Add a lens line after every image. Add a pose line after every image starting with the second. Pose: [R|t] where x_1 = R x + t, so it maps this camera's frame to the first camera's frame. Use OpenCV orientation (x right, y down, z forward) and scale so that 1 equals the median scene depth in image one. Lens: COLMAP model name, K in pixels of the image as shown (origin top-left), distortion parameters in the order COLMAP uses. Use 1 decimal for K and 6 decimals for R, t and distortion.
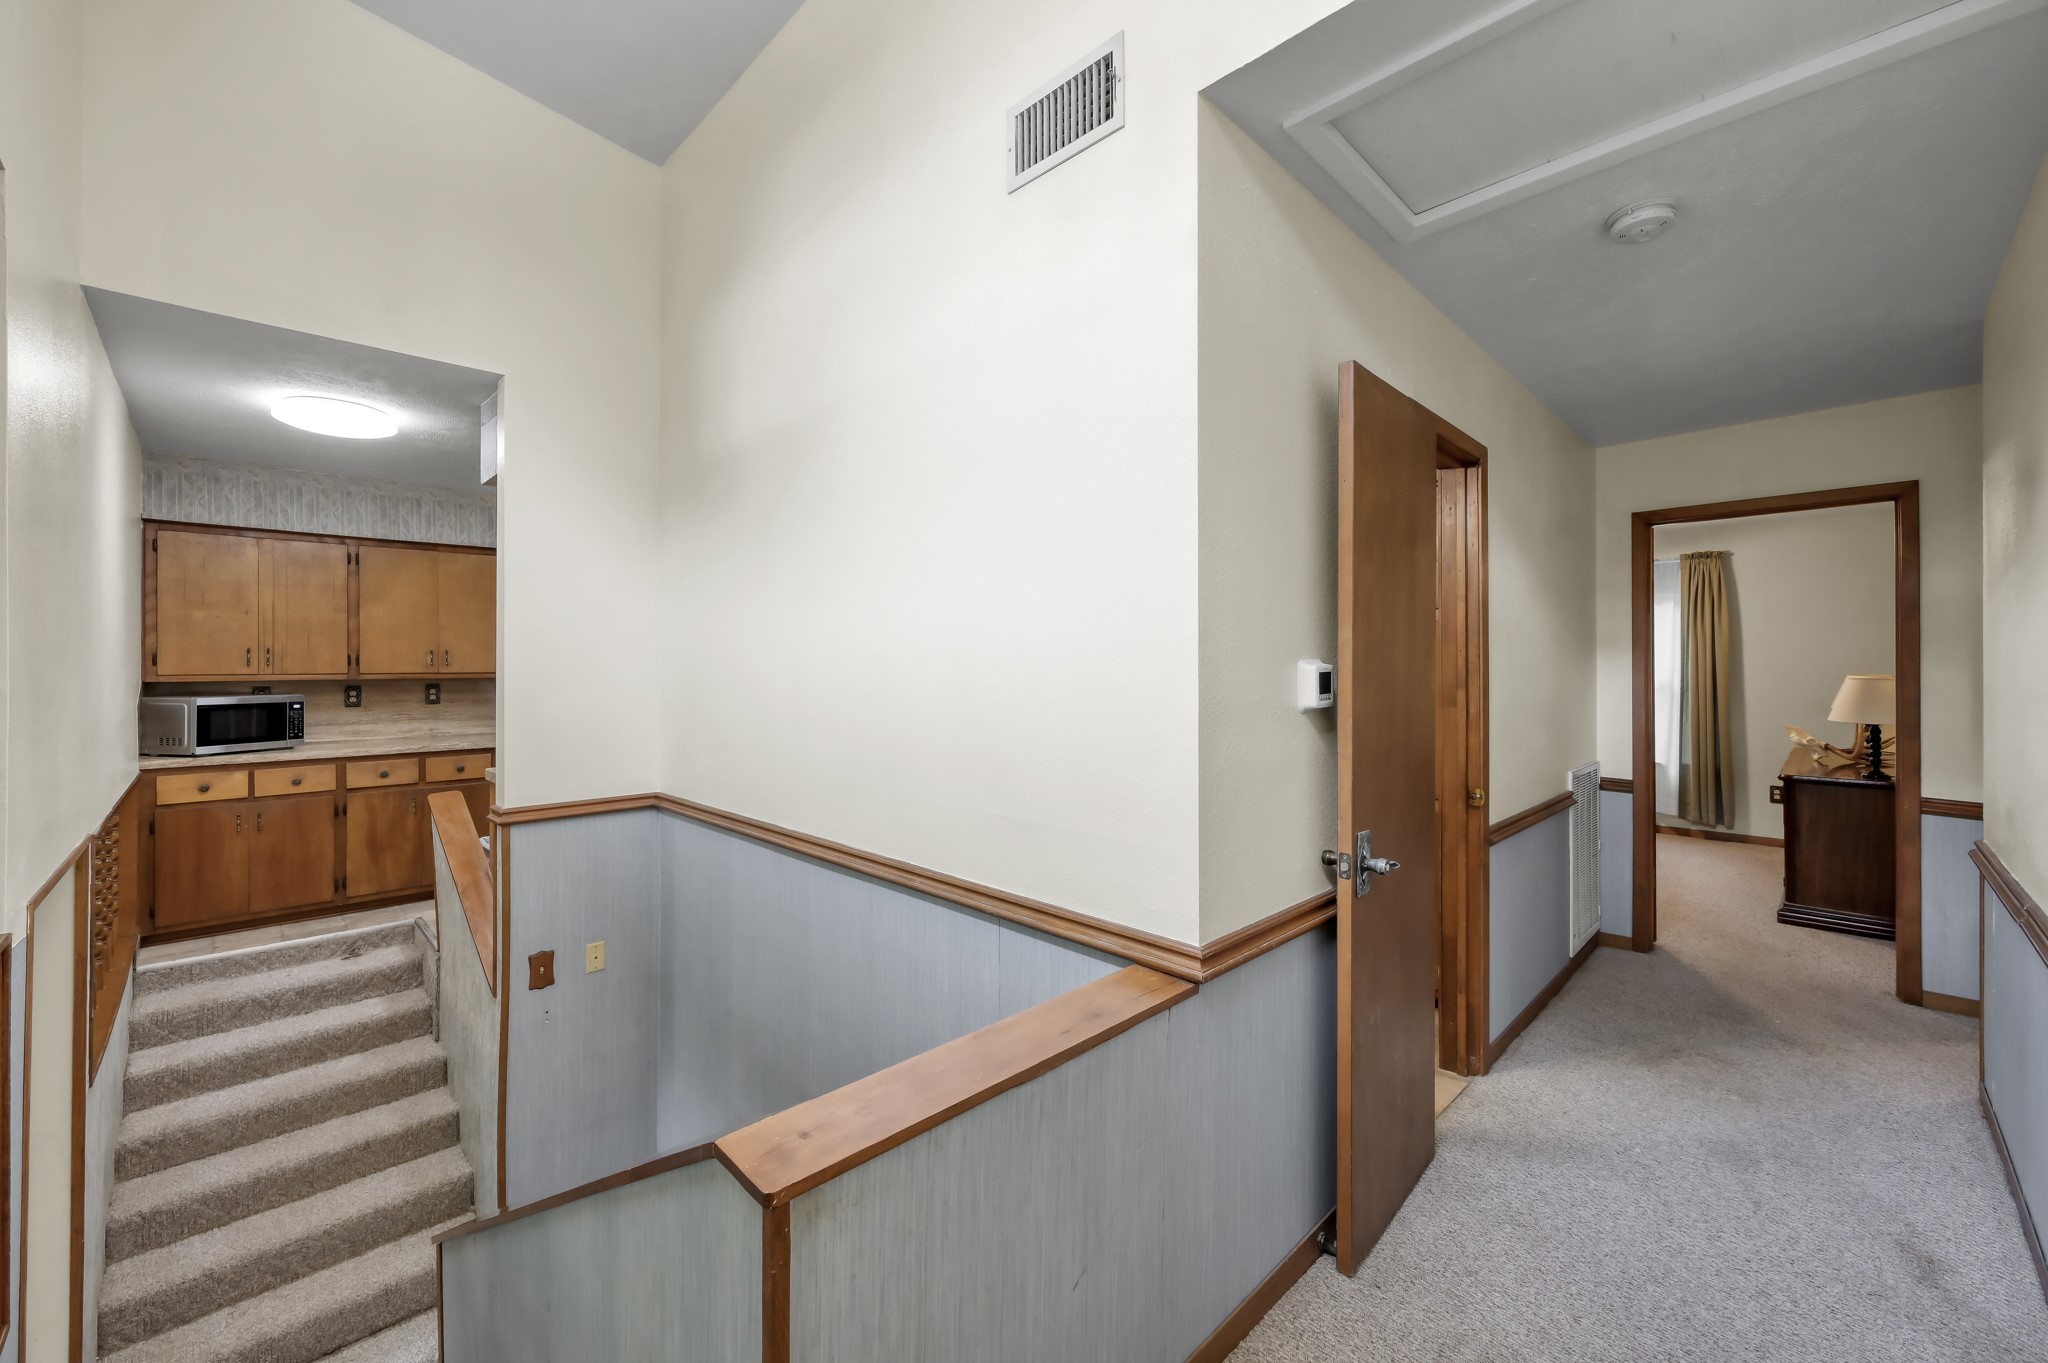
lens RADIAL K [[804.5, 0, 1021.9], [0, 804.5, 651.2], [0, 0, 1]] dist [-0.006734, 0.000182]
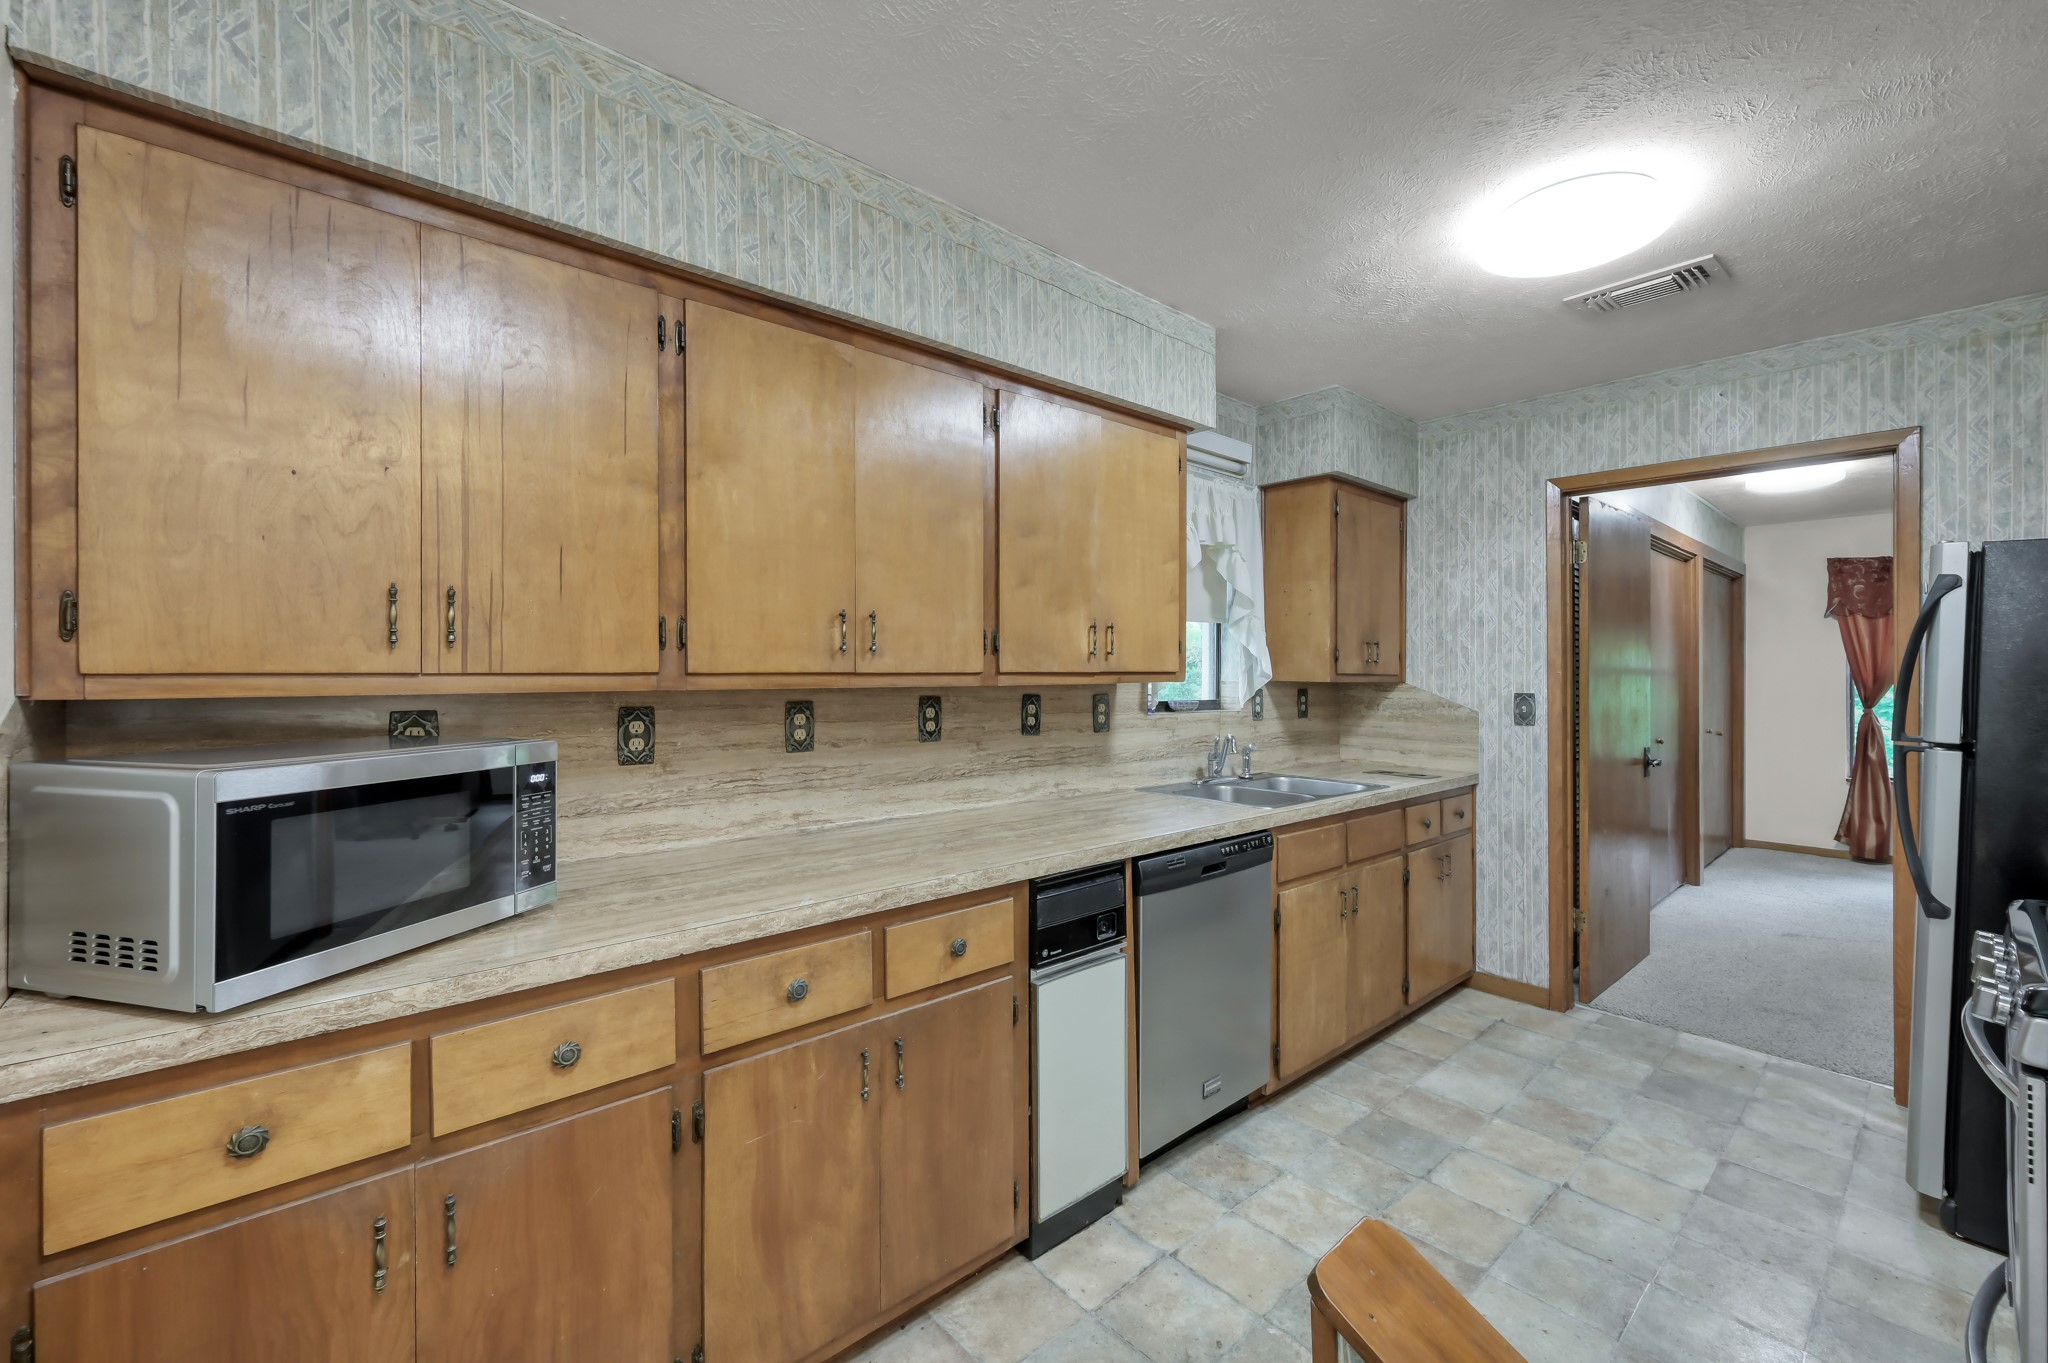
lens RADIAL K [[836.3, 0, 1026.3], [0, 836.3, 662.0], [0, 0, 1]] dist [-0.000877, -0.000568]
pose [[0.998569, 0.001309, -0.053458, -0.700827], [-0.001101, 0.999992, 0.003916, 0.022873], [0.053463, -0.003851, 0.998562, 0.688062]]
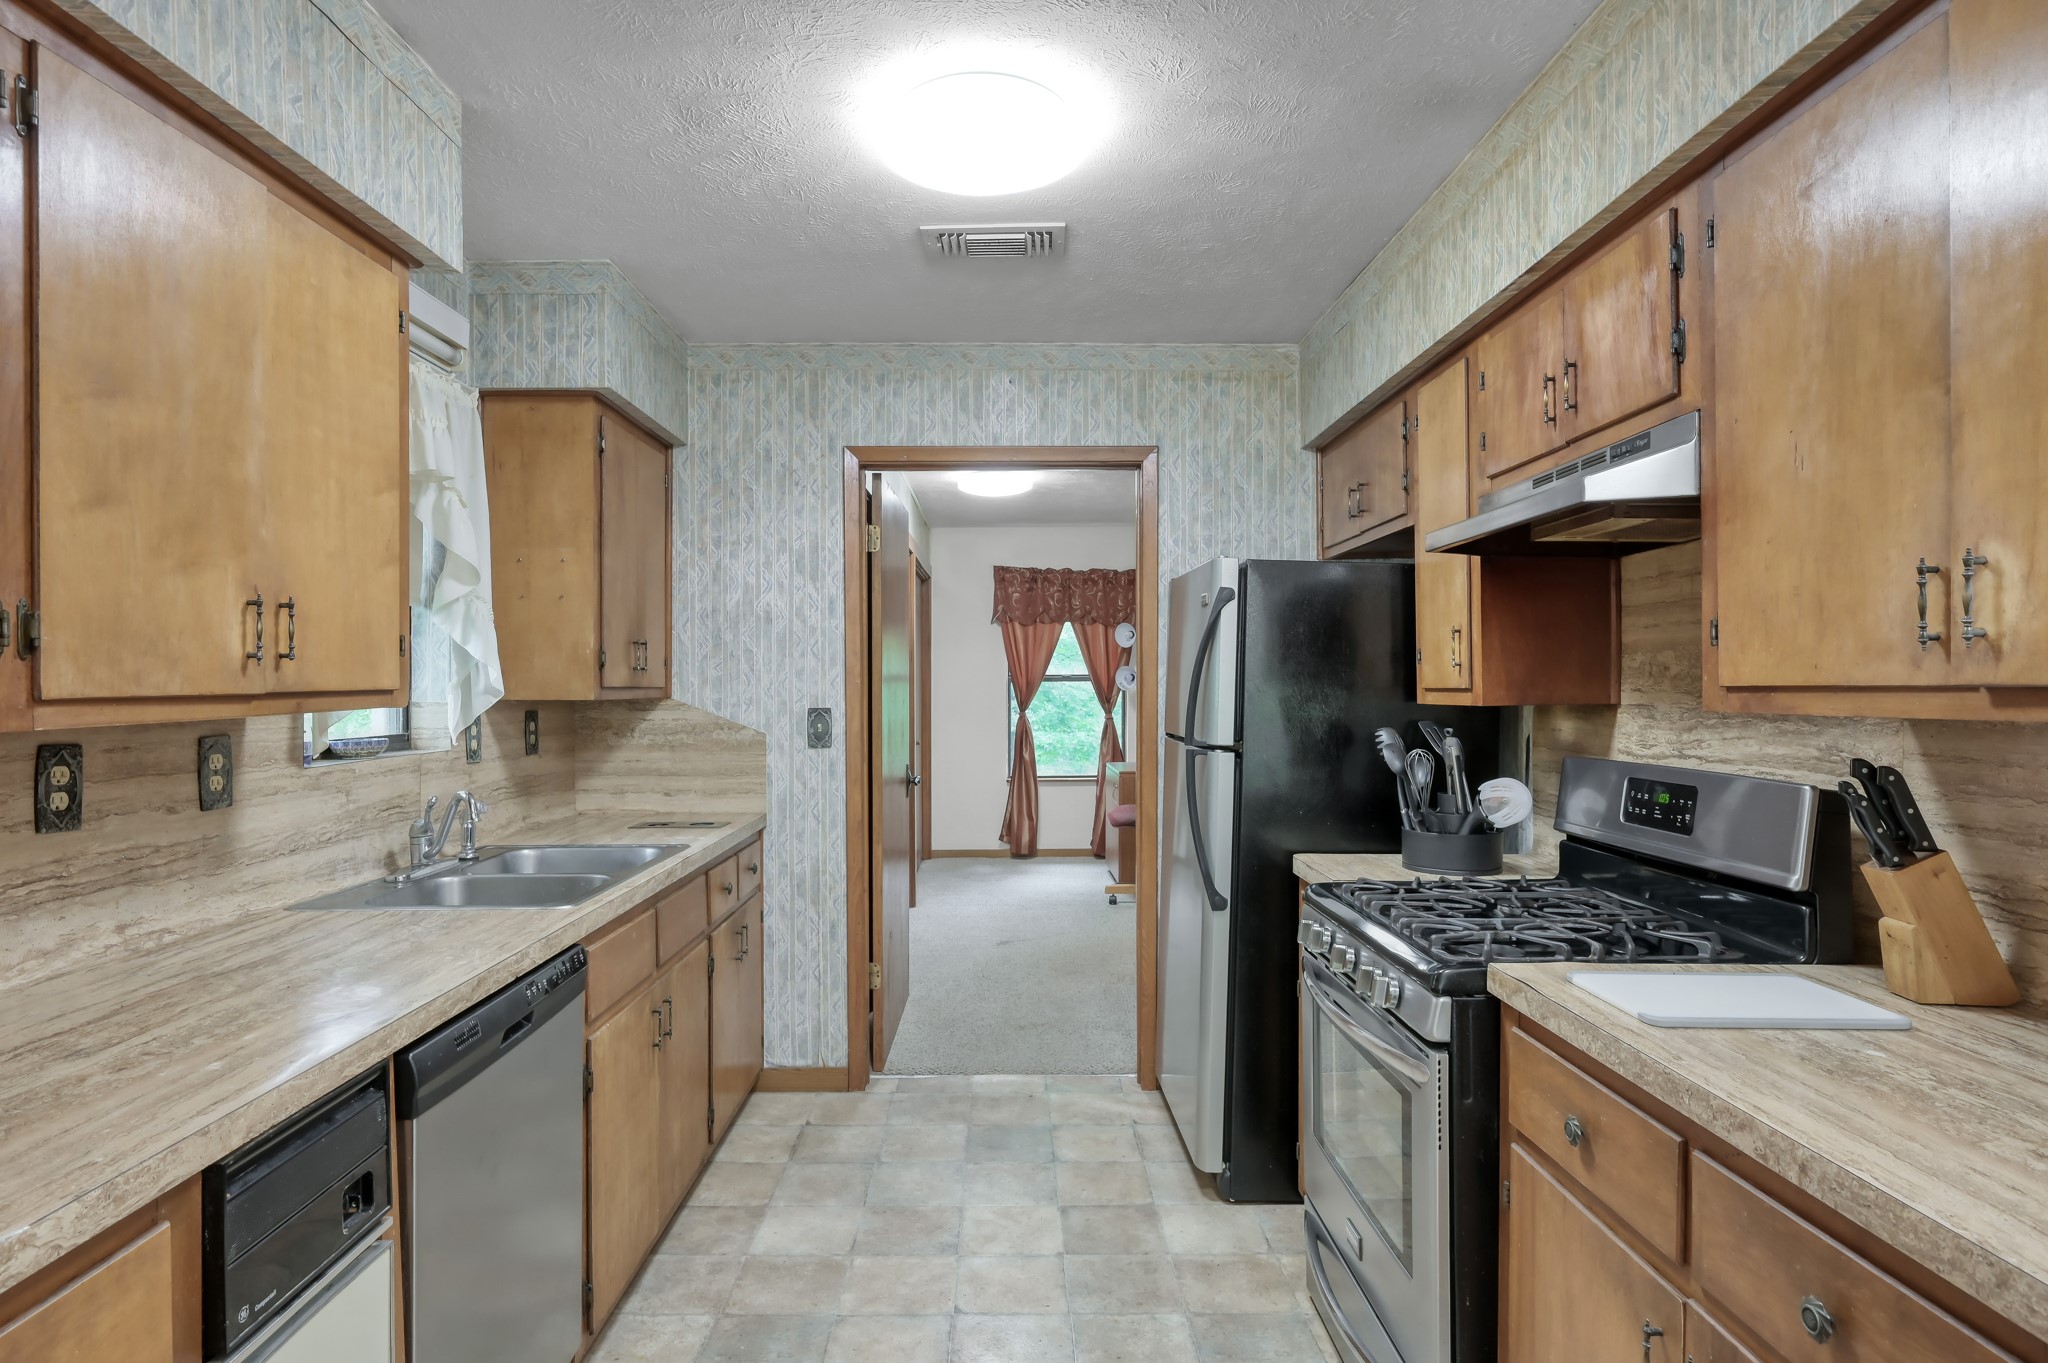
lens RADIAL K [[1107.4, 0, 1010.9], [0, 1107.4, 673.1], [0, 0, 1]] dist [-0.005165, 0.000557]
pose [[0.699145, -0.004226, 0.714967, -0.773063], [-0.002109, 0.999966, 0.007973, 0.021336], [-0.714977, -0.007082, 0.699112, 0.809473]]
